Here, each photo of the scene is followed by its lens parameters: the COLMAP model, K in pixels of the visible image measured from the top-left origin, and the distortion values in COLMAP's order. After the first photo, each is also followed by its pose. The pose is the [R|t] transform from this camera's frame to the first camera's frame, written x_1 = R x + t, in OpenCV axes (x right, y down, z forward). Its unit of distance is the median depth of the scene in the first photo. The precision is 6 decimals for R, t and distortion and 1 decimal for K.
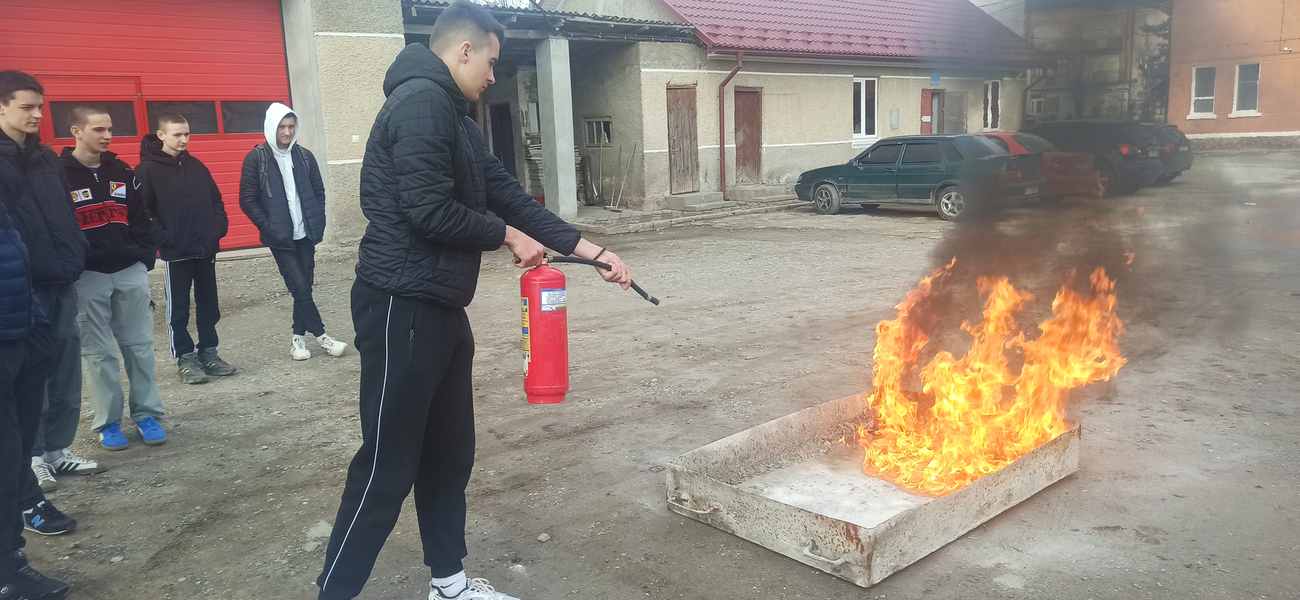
lens RADIAL K [[963.5, 0, 652.7], [0, 963.5, 298.0], [0, 0, 1]] dist [0.060805, -0.060201]
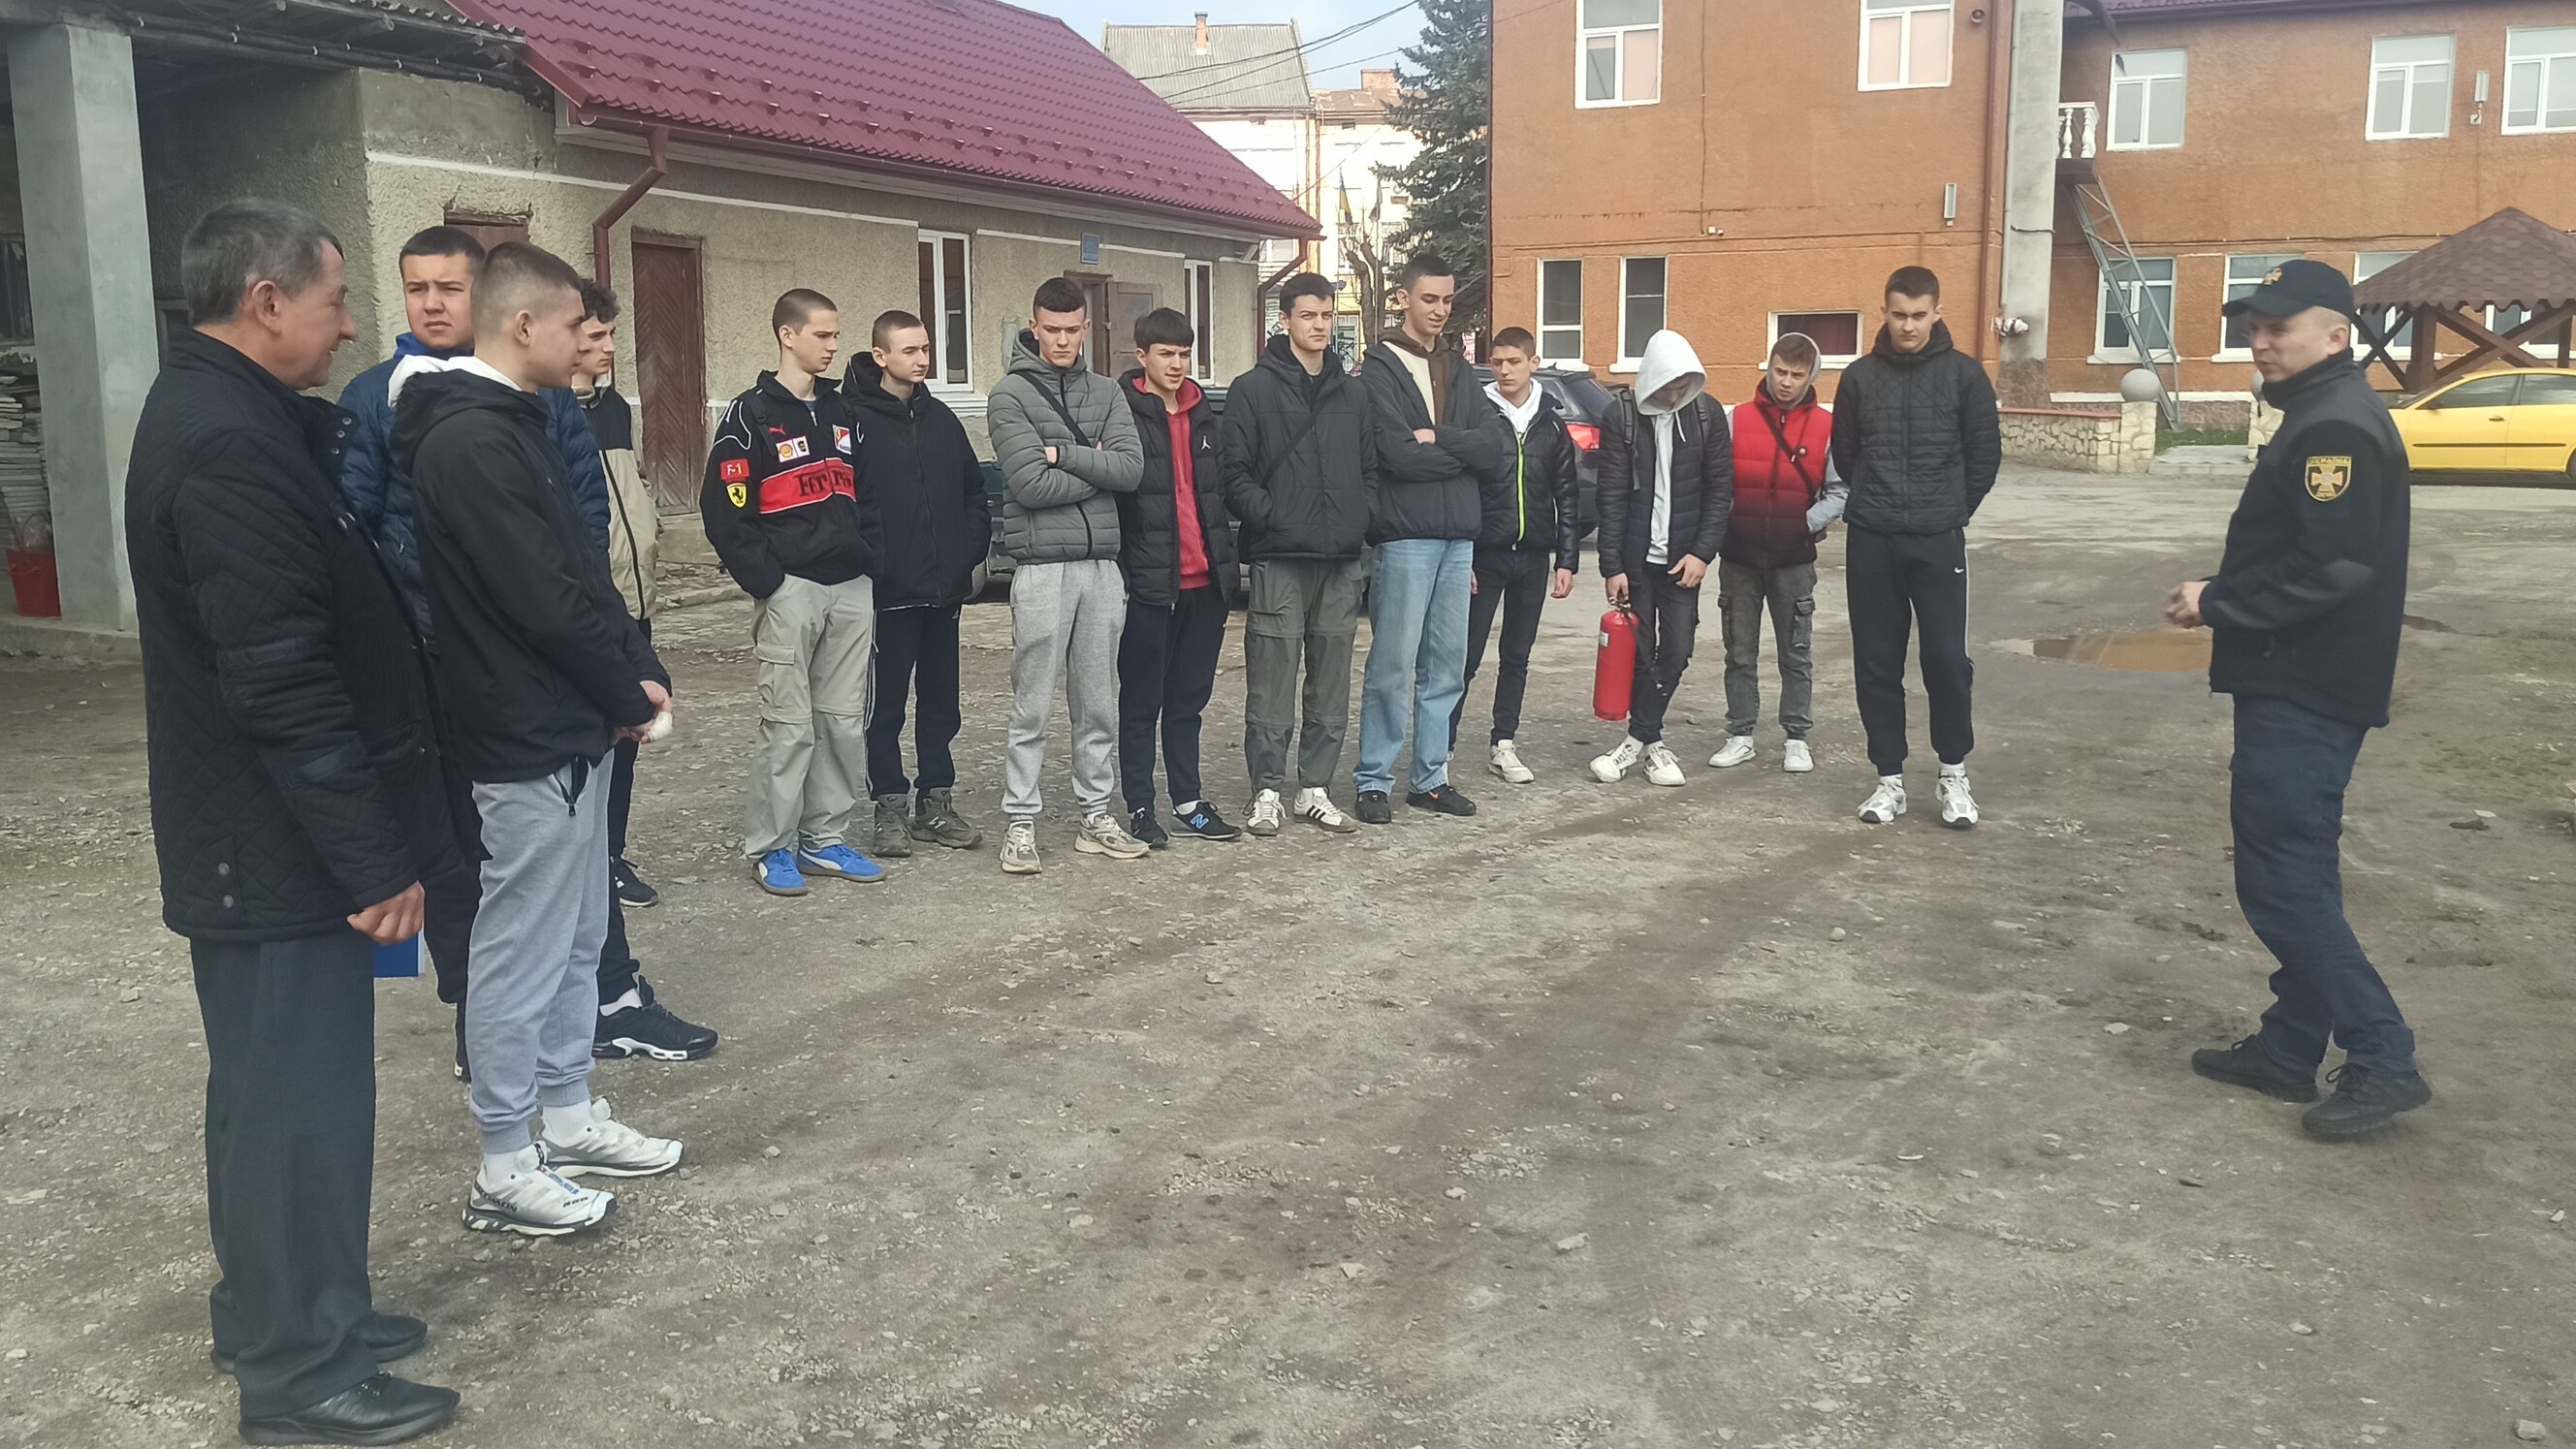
lens RADIAL K [[2326.2, 0, 1294.1], [0, 2326.2, 741.3], [0, 0, 1]] dist [0.073430, -0.087581]
pose [[0.900597, -0.038303, 0.432965, -0.150538], [0.044888, 0.998980, -0.004994, -0.046554], [-0.432332, 0.023932, 0.901397, 0.317492]]
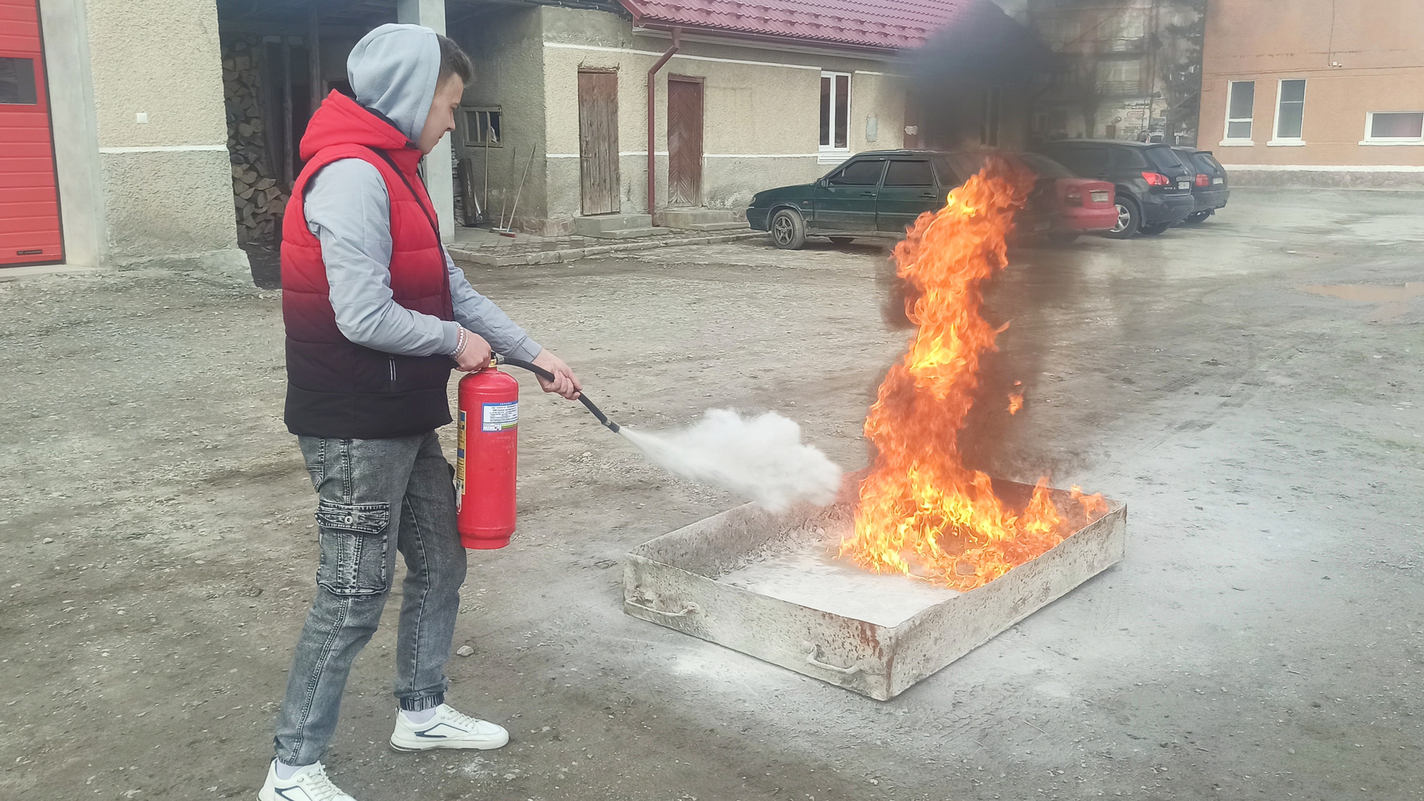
lens RADIAL K [[1286.1, 0, 738.3], [0, 1286.1, 394.8], [0, 0, 1]] dist [0.071361, -0.079702]
pose [[0.988244, 0.012802, 0.152347, -0.023165], [-0.016872, 0.999534, 0.025449, 0.007156], [-0.151951, -0.027720, 0.987999, -0.010653]]
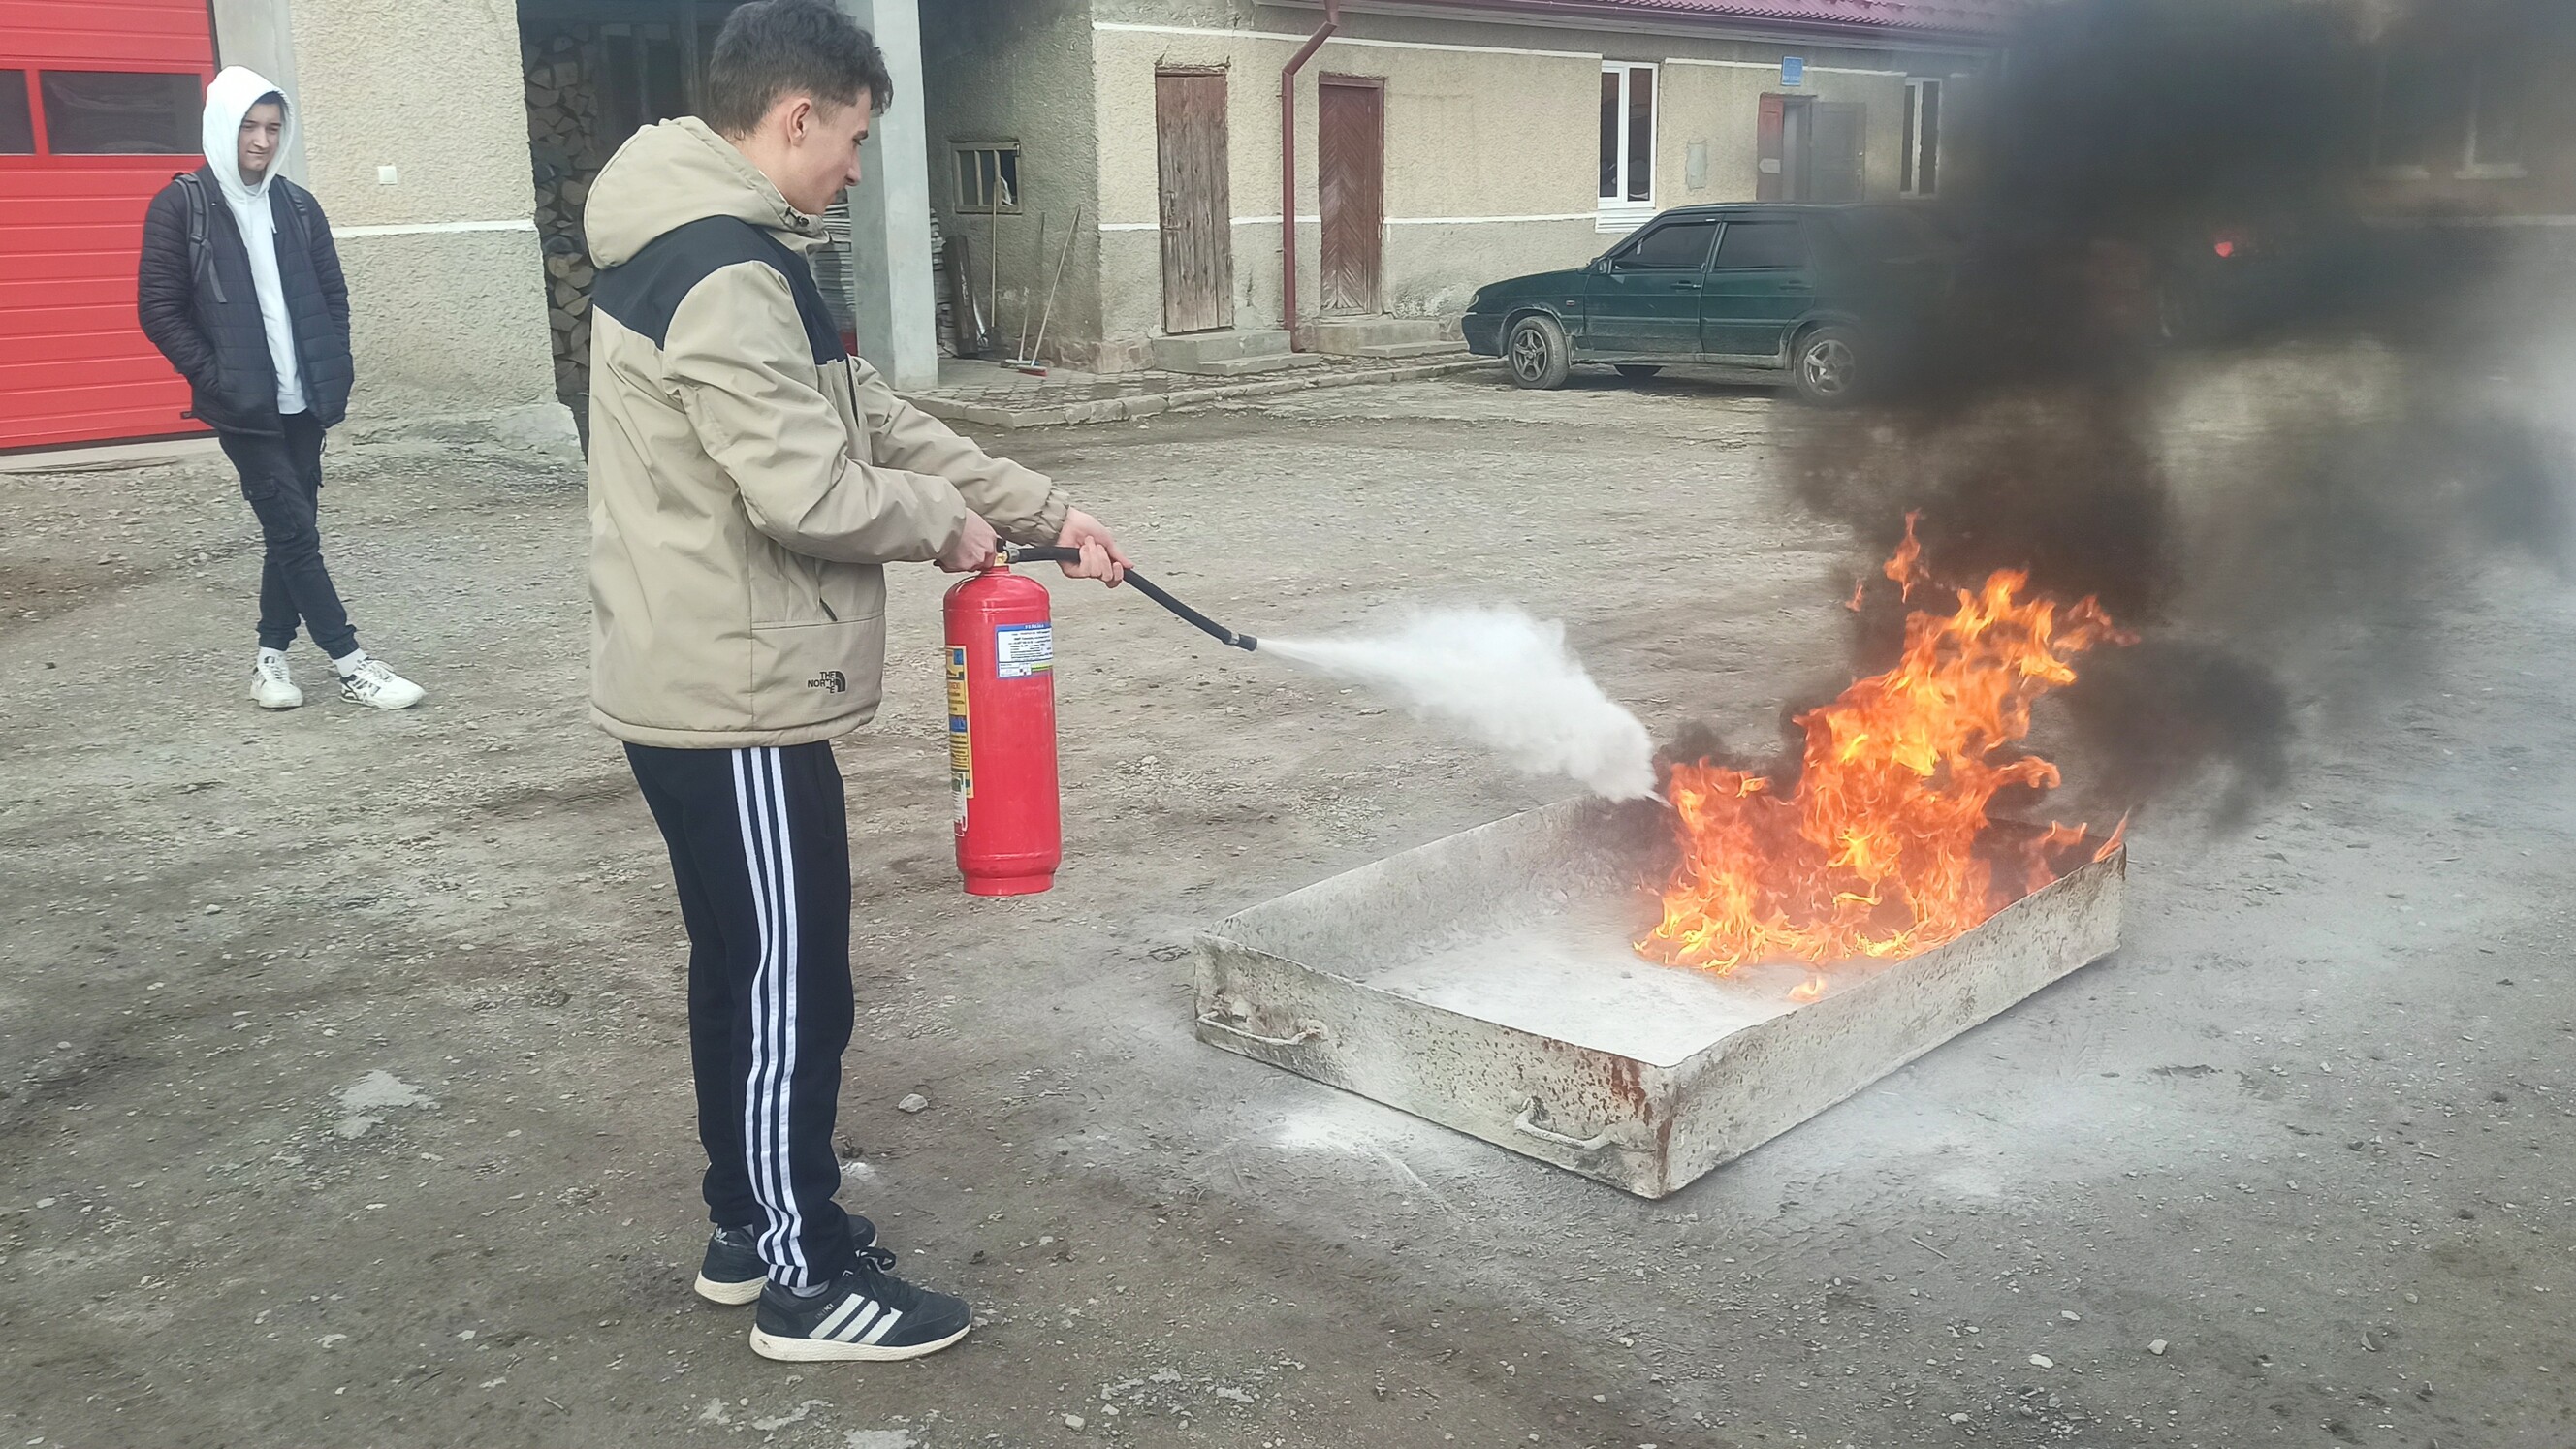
lens RADIAL K [[2326.2, 0, 1289.9], [0, 2326.2, 706.7], [0, 0, 1]] dist [0.073430, -0.087581]
pose [[0.996881, 0.004337, 0.078795, -0.011293], [-0.008098, 0.998840, 0.047469, 0.008528], [-0.078498, -0.047959, 0.995760, -0.014380]]
